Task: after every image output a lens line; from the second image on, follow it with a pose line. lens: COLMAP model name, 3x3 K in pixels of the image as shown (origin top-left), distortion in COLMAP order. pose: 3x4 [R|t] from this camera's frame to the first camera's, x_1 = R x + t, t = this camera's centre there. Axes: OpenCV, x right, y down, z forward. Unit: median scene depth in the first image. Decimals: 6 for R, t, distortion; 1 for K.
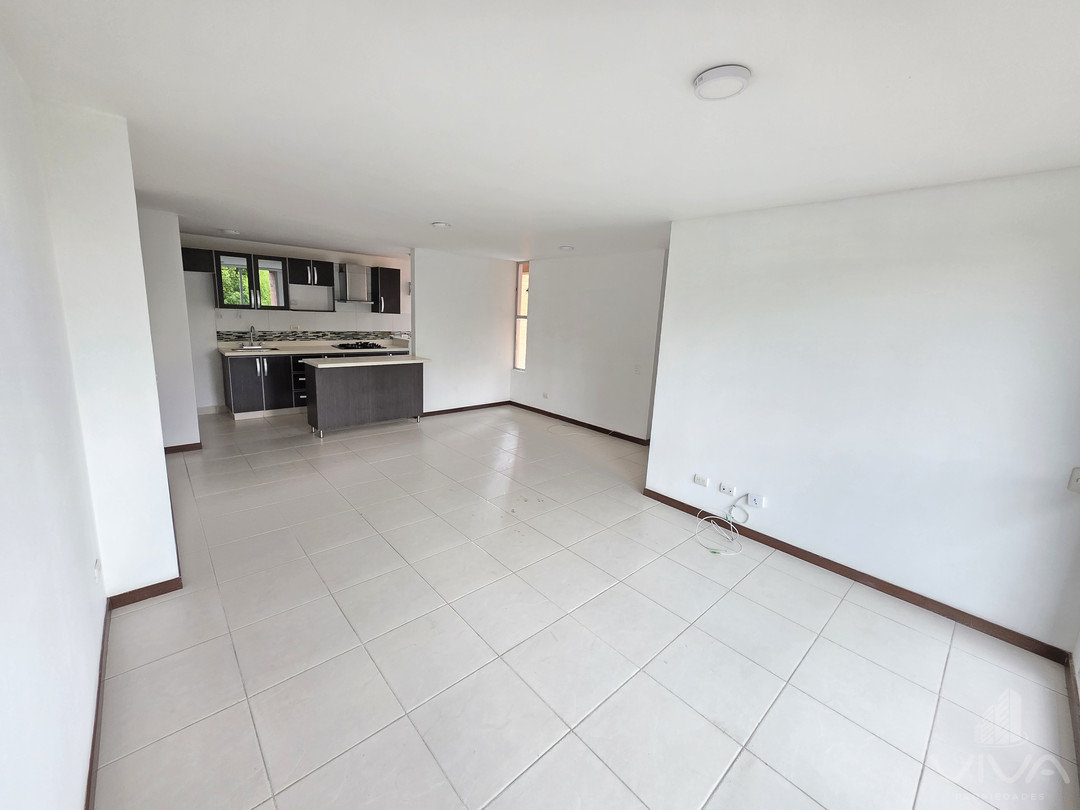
lens RADIAL K [[430.3, 0, 531.1], [0, 430.3, 391.6], [0, 0, 1]] dist [0.004114, -0.001420]
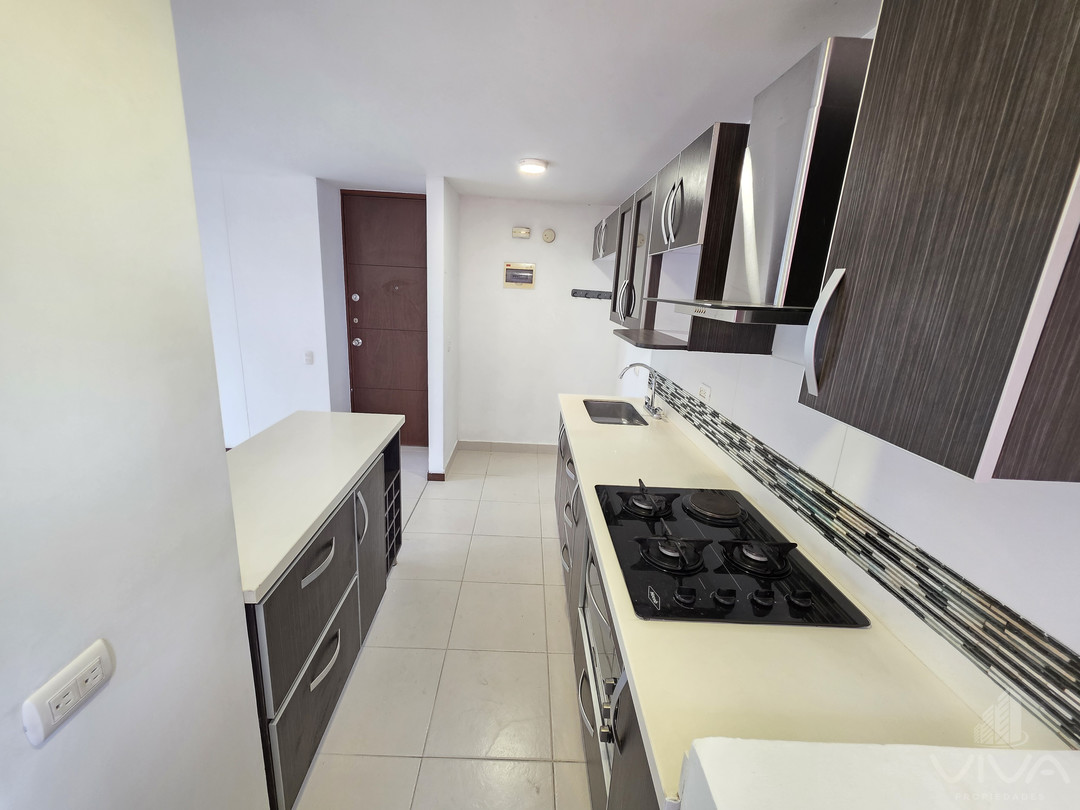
lens RADIAL K [[430.3, 0, 530.9], [0, 430.3, 389.6], [0, 0, 1]] dist [0.004114, -0.001420]
pose [[-0.654980, 0.102515, -0.748660, -0.230570], [-0.216581, 0.923720, 0.315966, -0.231584], [0.723944, 0.369097, -0.582815, 1.129998]]
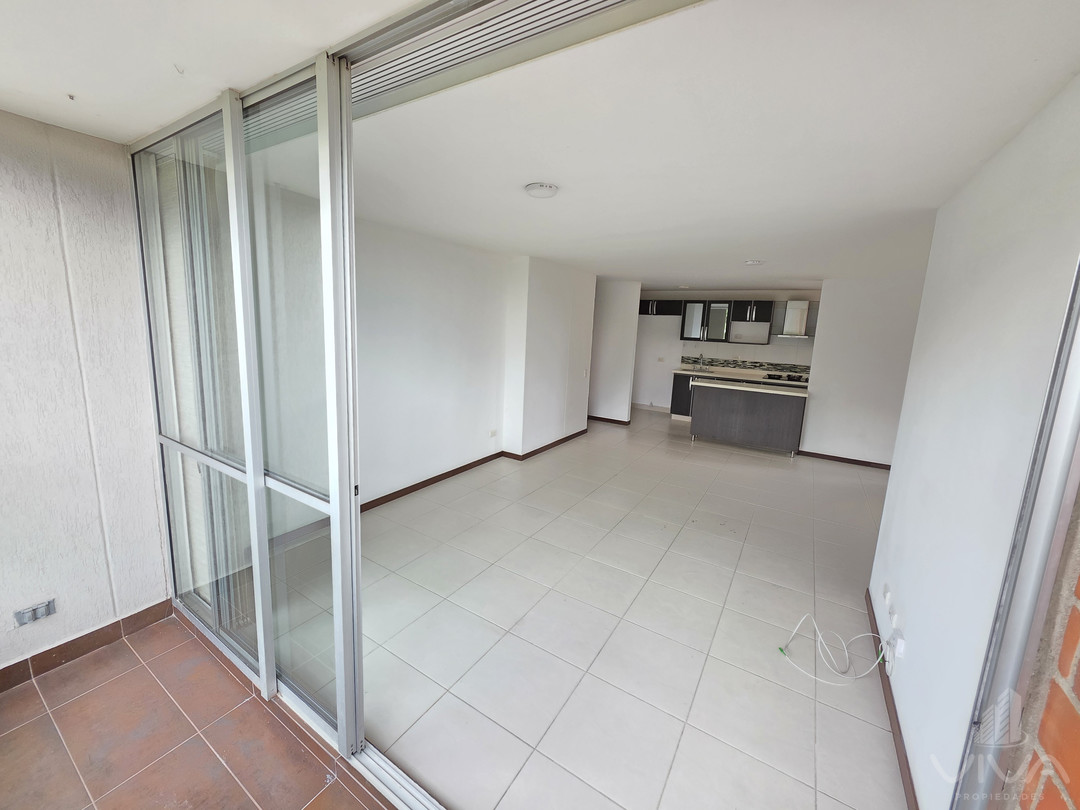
lens RADIAL K [[430.3, 0, 533.5], [0, 430.3, 394.4], [0, 0, 1]] dist [0.004114, -0.001420]
pose [[0.274271, 0.126231, -0.953332, 0.465339], [-0.206269, 0.975996, 0.069889, -0.015781], [0.939270, 0.177474, 0.293725, 0.142640]]
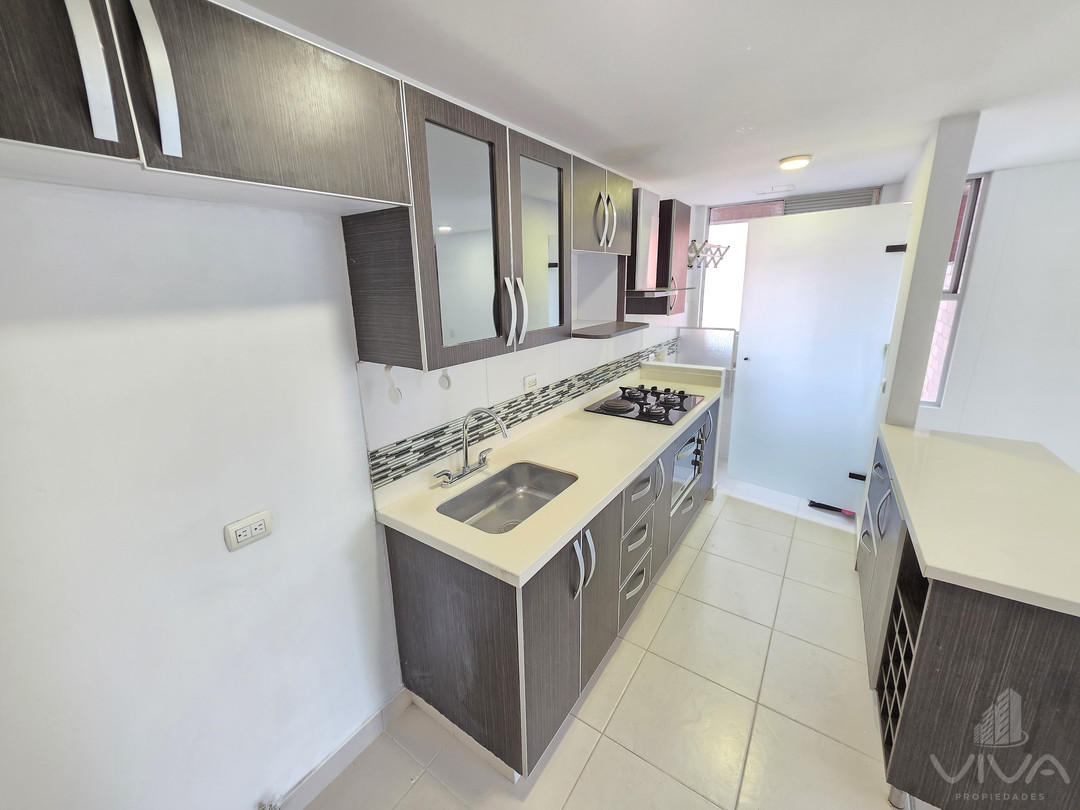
lens RADIAL K [[430.3, 0, 536.0], [0, 430.3, 392.4], [0, 0, 1]] dist [0.004114, -0.001420]
pose [[0.968815, -0.128647, 0.211771, -0.639427], [0.115180, 0.990525, 0.074796, -0.171269], [-0.219387, -0.048072, 0.974453, 0.685886]]
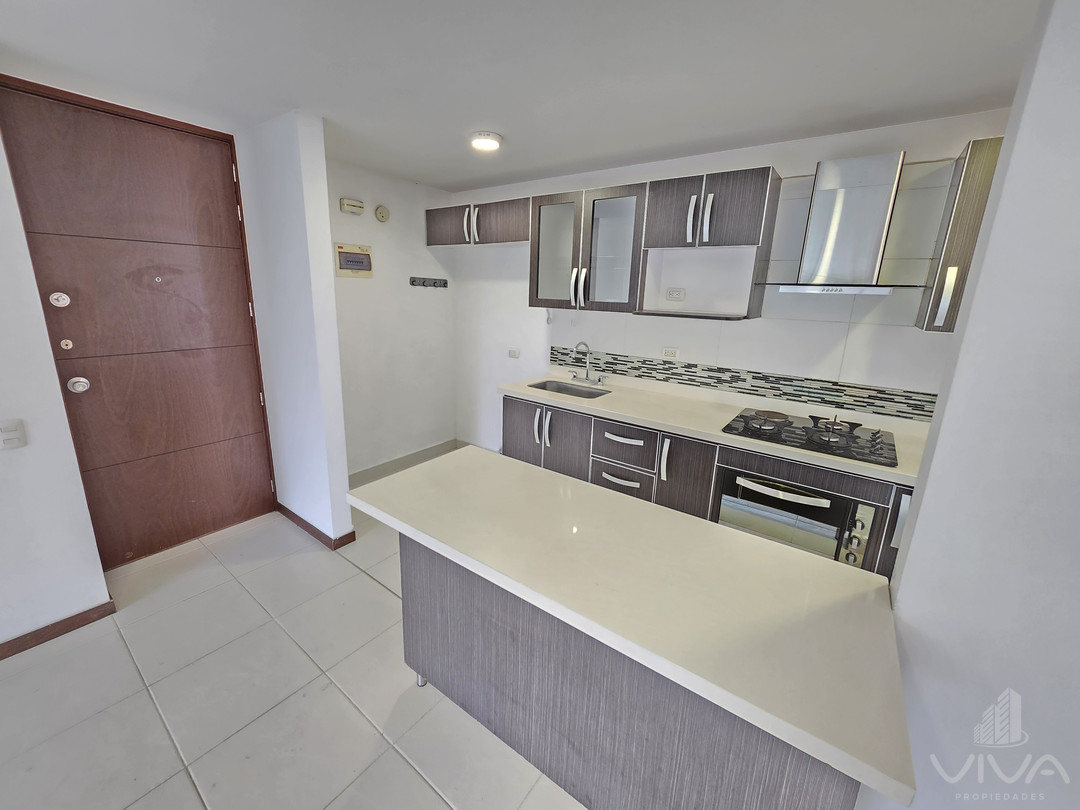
lens RADIAL K [[430.3, 0, 530.2], [0, 430.3, 392.5], [0, 0, 1]] dist [0.004114, -0.001420]
pose [[0.192934, 0.193751, -0.961892, -0.153833], [-0.201969, 0.967161, 0.154302, -0.153473], [0.960200, 0.164502, 0.225730, 0.797738]]
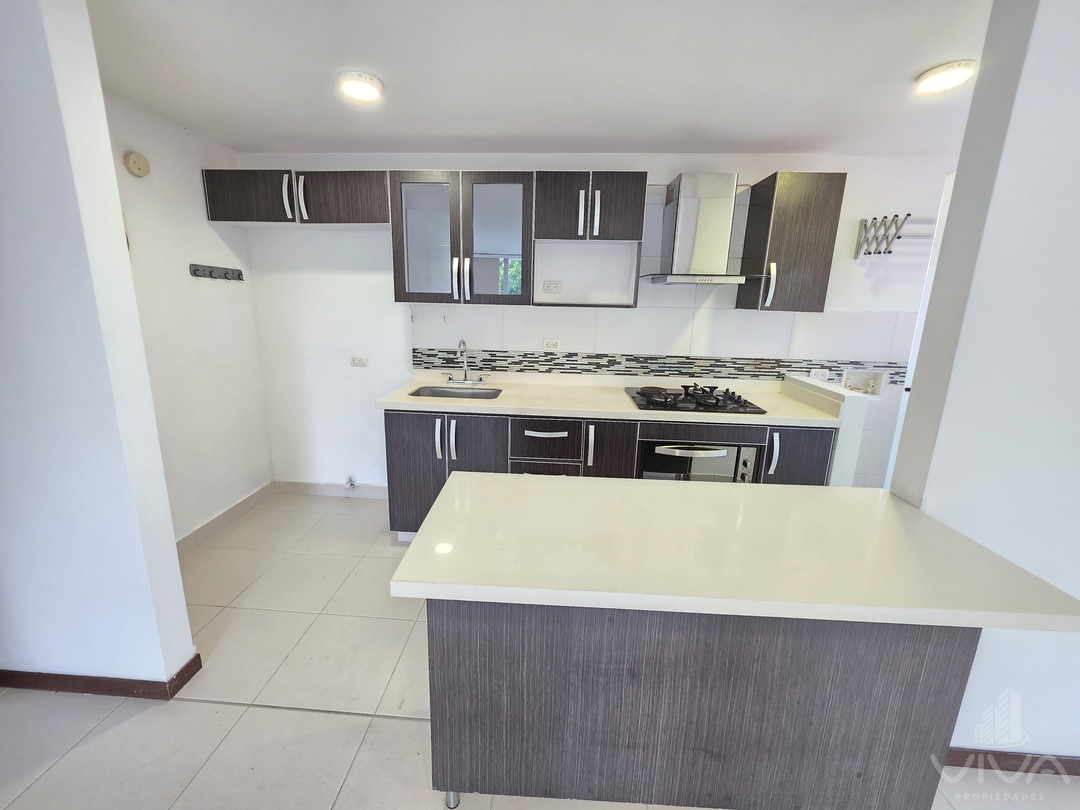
lens RADIAL K [[430.3, 0, 531.2], [0, 430.3, 391.2], [0, 0, 1]] dist [0.004114, -0.001420]
pose [[0.702346, 0.122144, -0.701279, -0.253075], [-0.122737, 0.991193, 0.049716, -0.123997], [0.701175, 0.051156, 0.711152, 0.693267]]
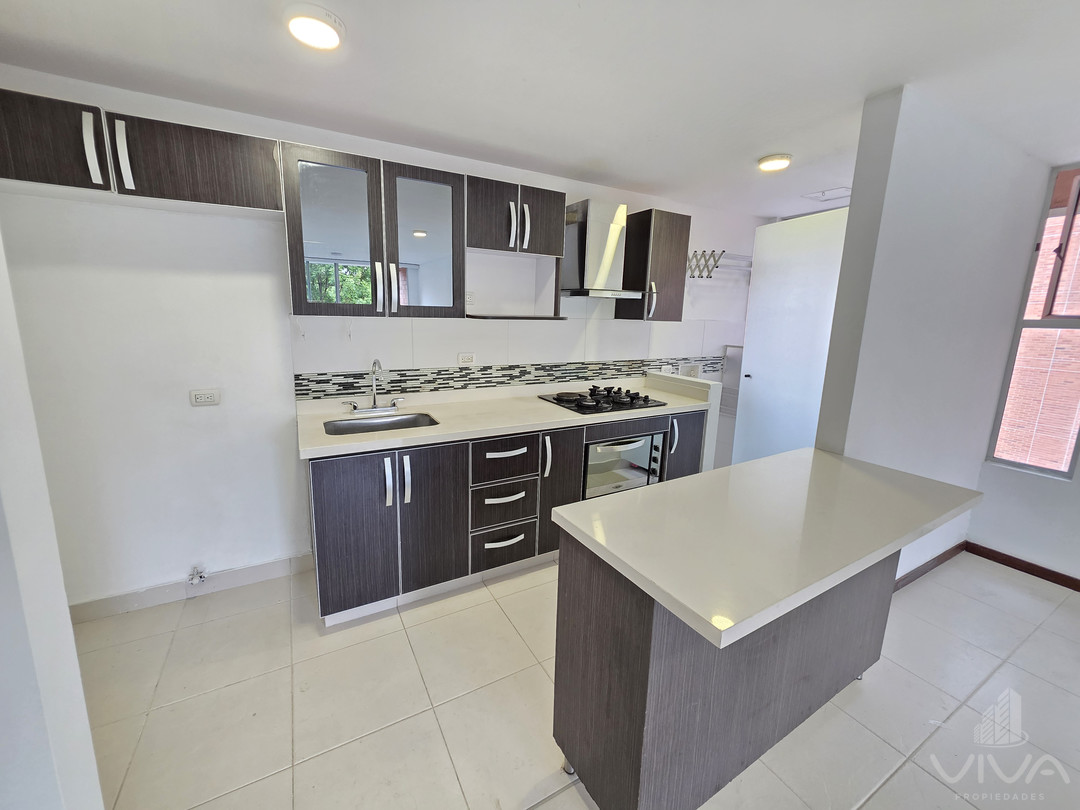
lens RADIAL K [[430.3, 0, 533.1], [0, 430.3, 389.0], [0, 0, 1]] dist [0.004114, -0.001420]
pose [[0.975365, 0.019403, -0.219742, -0.405606], [-0.022840, 0.999653, -0.013113, -0.118715], [0.219411, 0.017809, 0.975470, 0.625651]]
